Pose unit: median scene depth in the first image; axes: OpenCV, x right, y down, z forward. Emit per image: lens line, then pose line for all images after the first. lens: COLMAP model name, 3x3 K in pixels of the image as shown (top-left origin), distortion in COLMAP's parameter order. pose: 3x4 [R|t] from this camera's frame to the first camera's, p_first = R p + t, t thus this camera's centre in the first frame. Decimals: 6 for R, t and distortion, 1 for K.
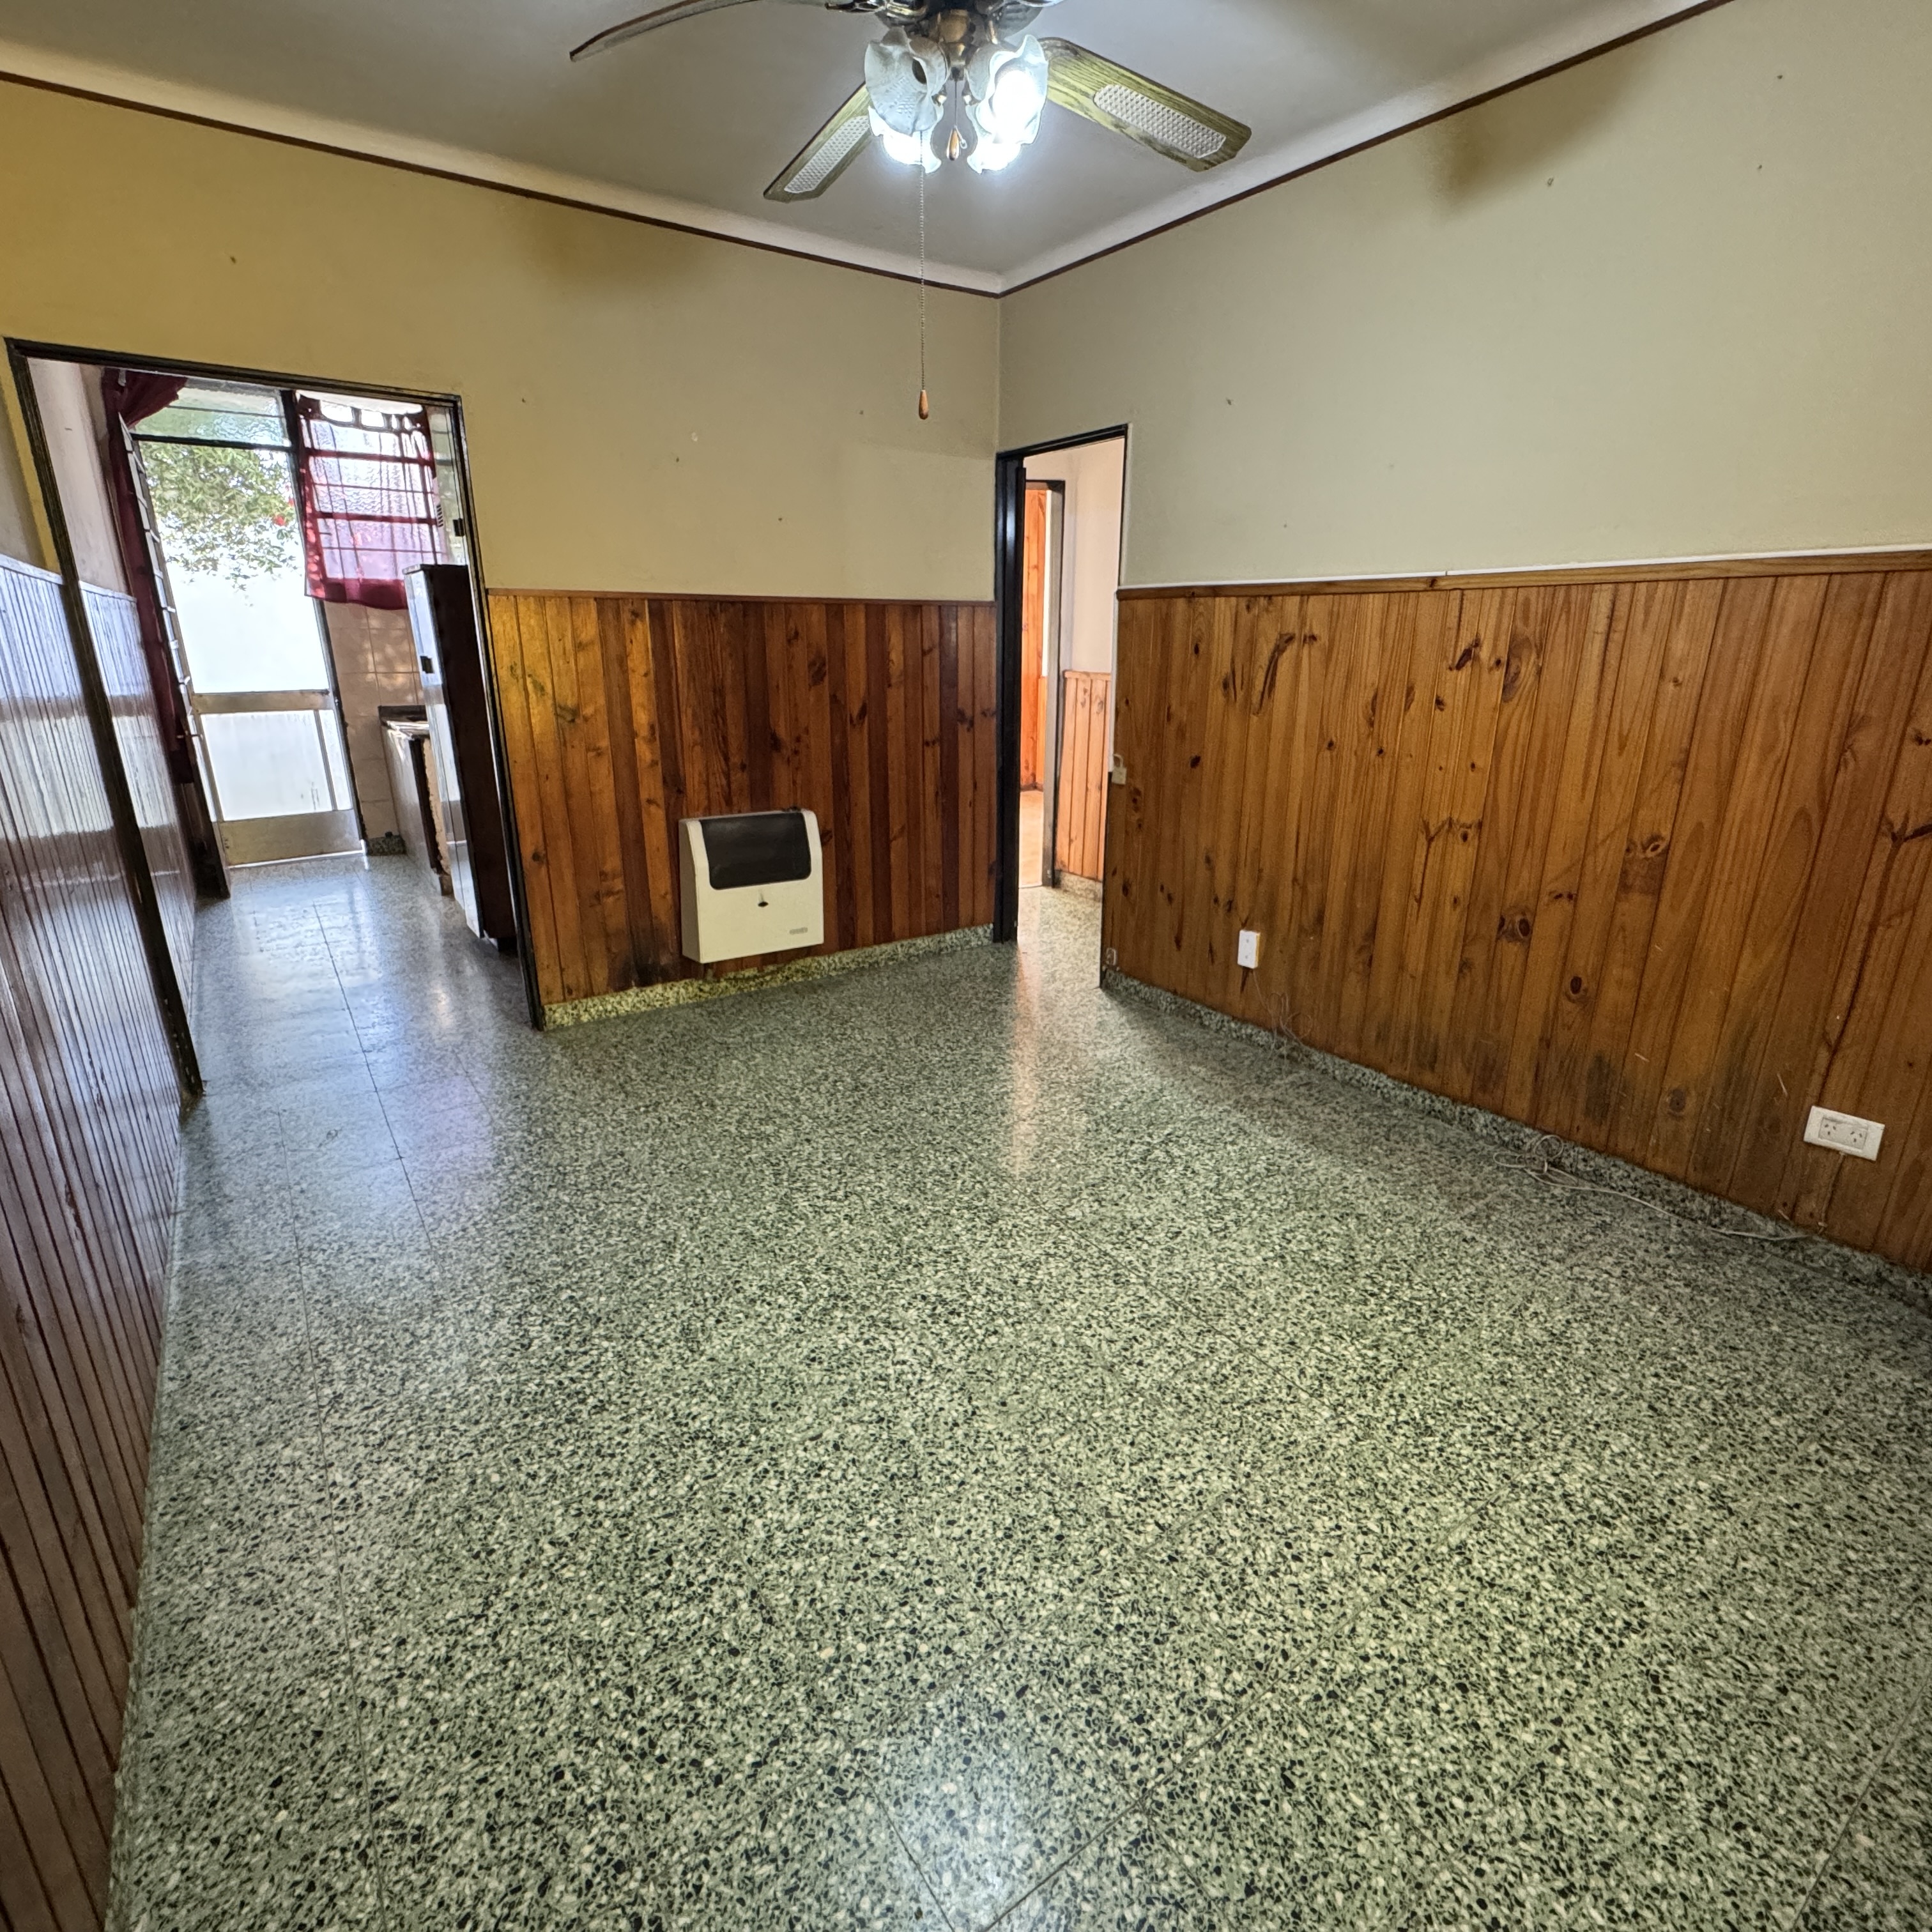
lens RADIAL K [[1023.1, 0, 968.4], [0, 1023.1, 963.5], [0, 0, 1]] dist [0.002350, -0.001518]
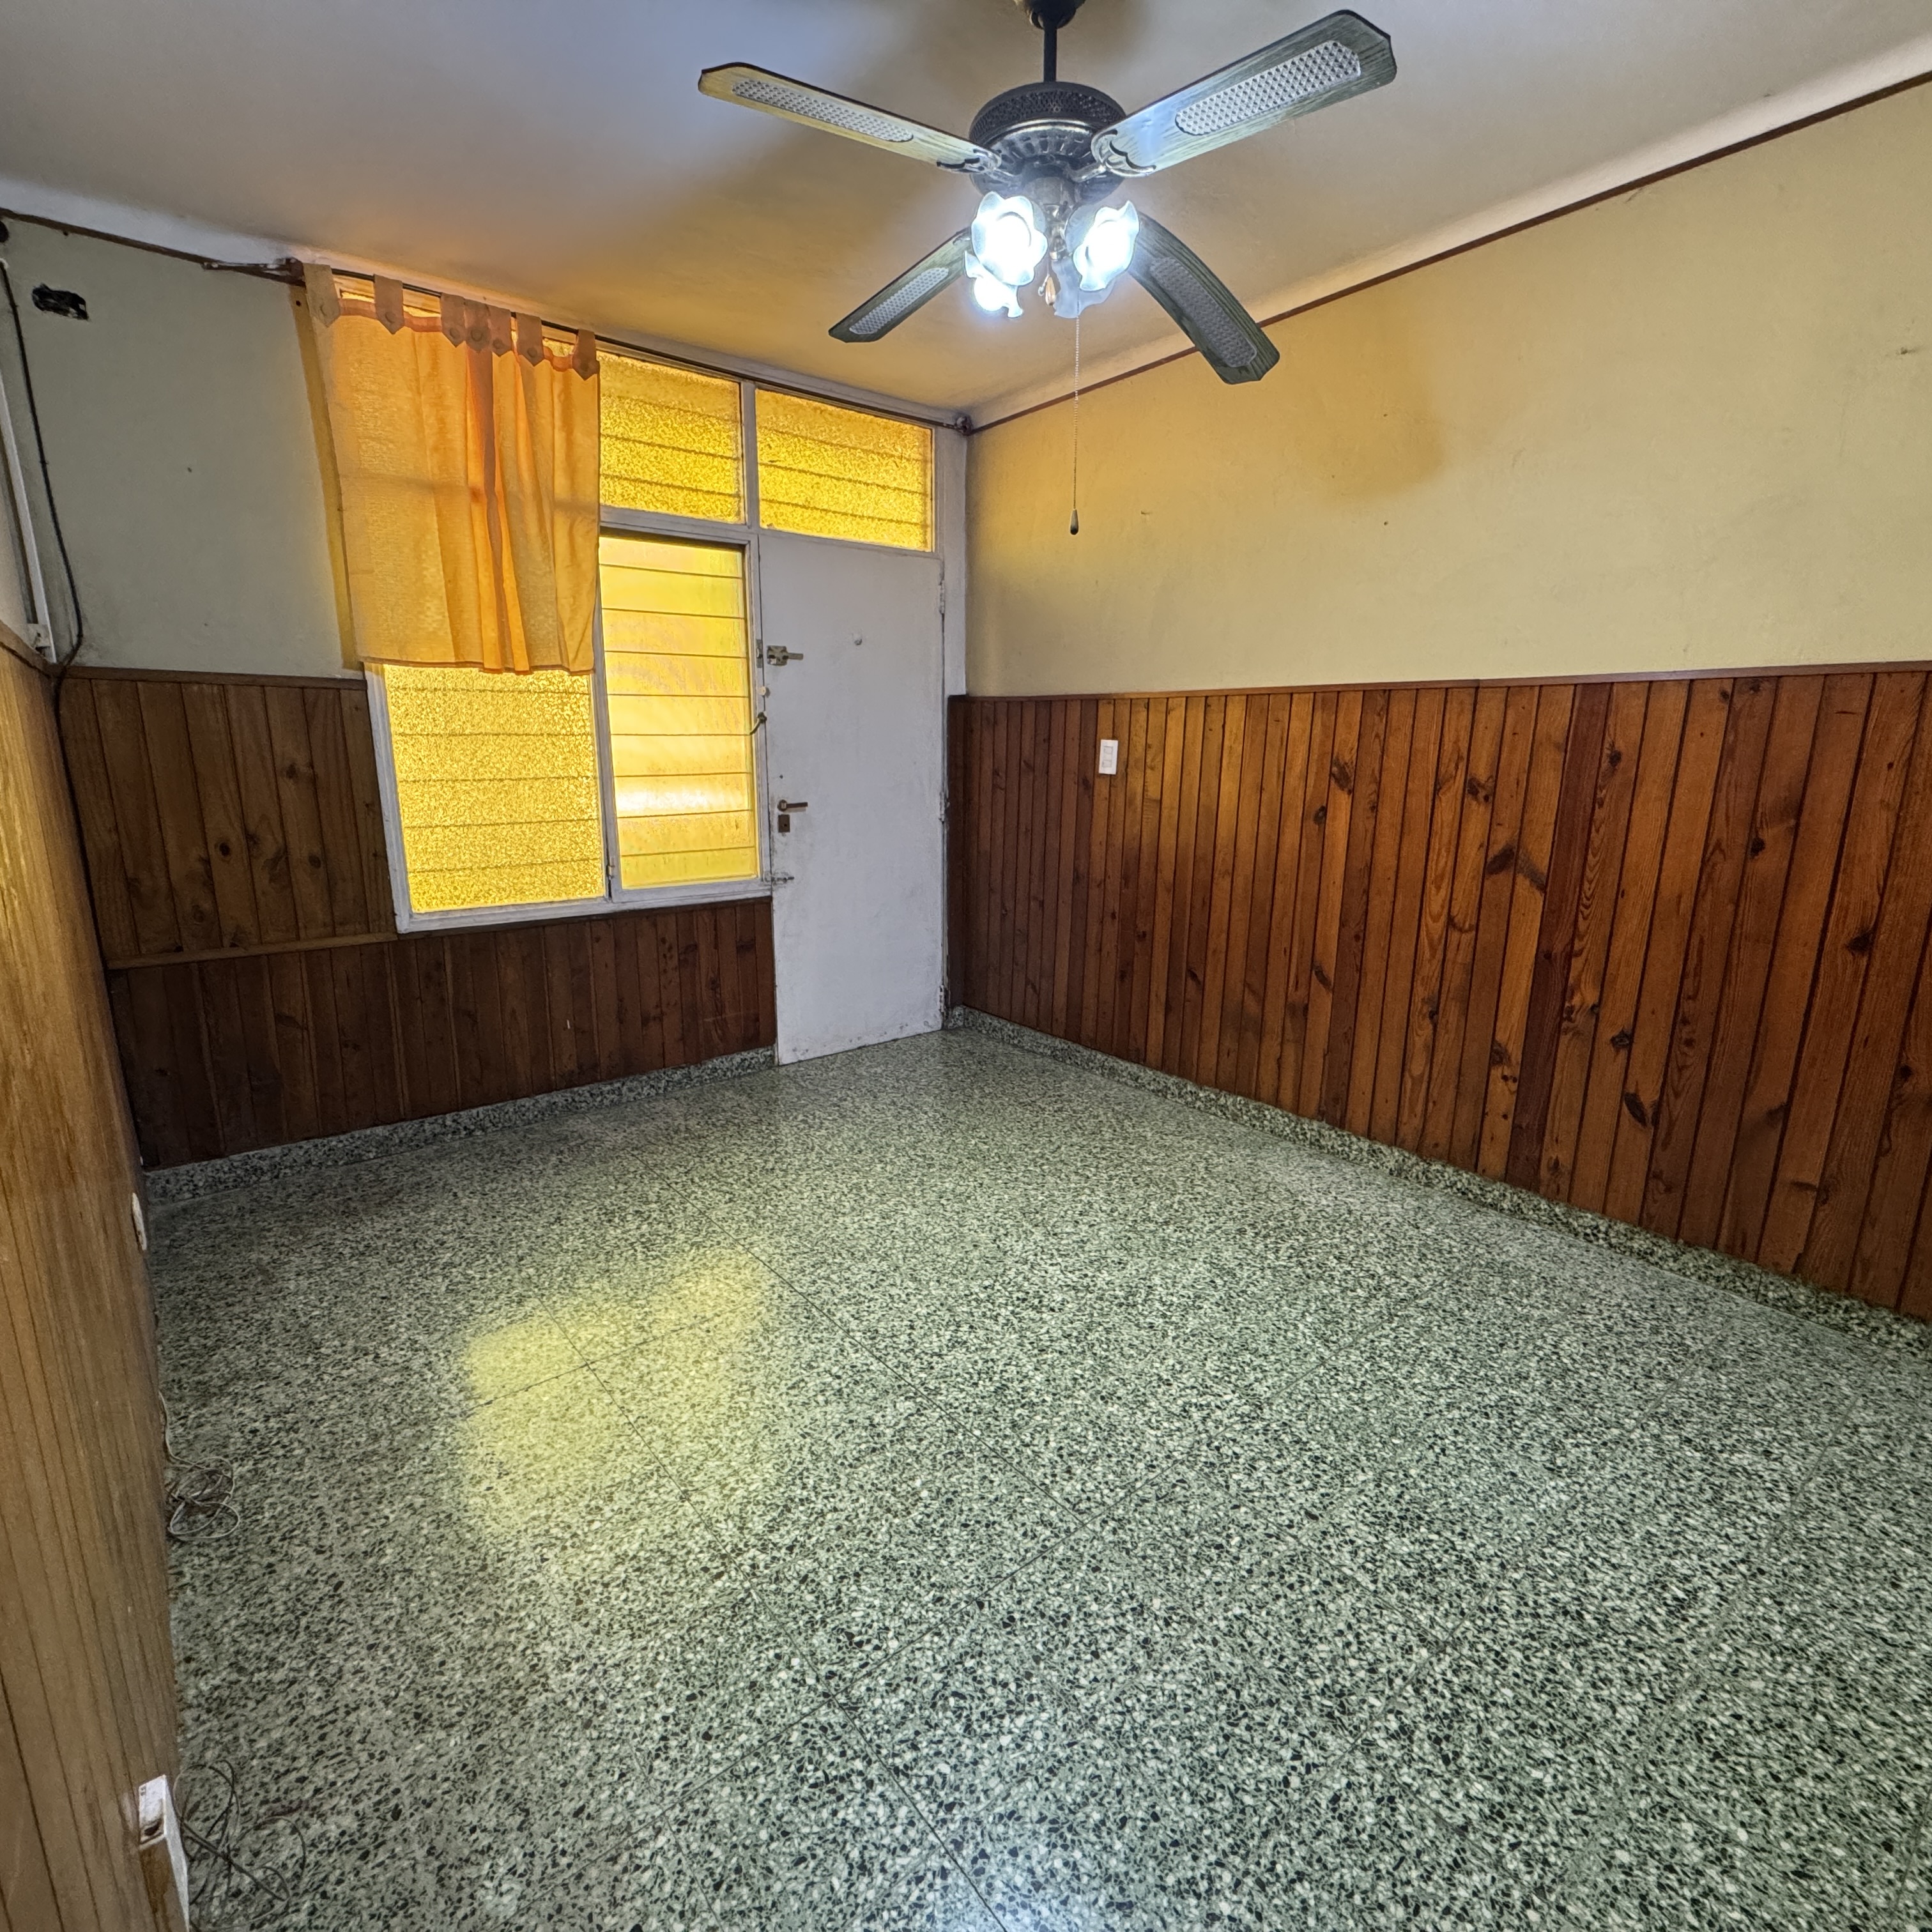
lens RADIAL K [[1023.1, 0, 968.4], [0, 1023.1, 963.5], [0, 0, 1]] dist [0.002350, -0.001518]
pose [[-0.997445, 0.013435, -0.070167, 0.127941], [-0.024133, 0.861067, 0.507919, -0.595675], [0.067243, 0.508315, -0.858542, 1.856122]]
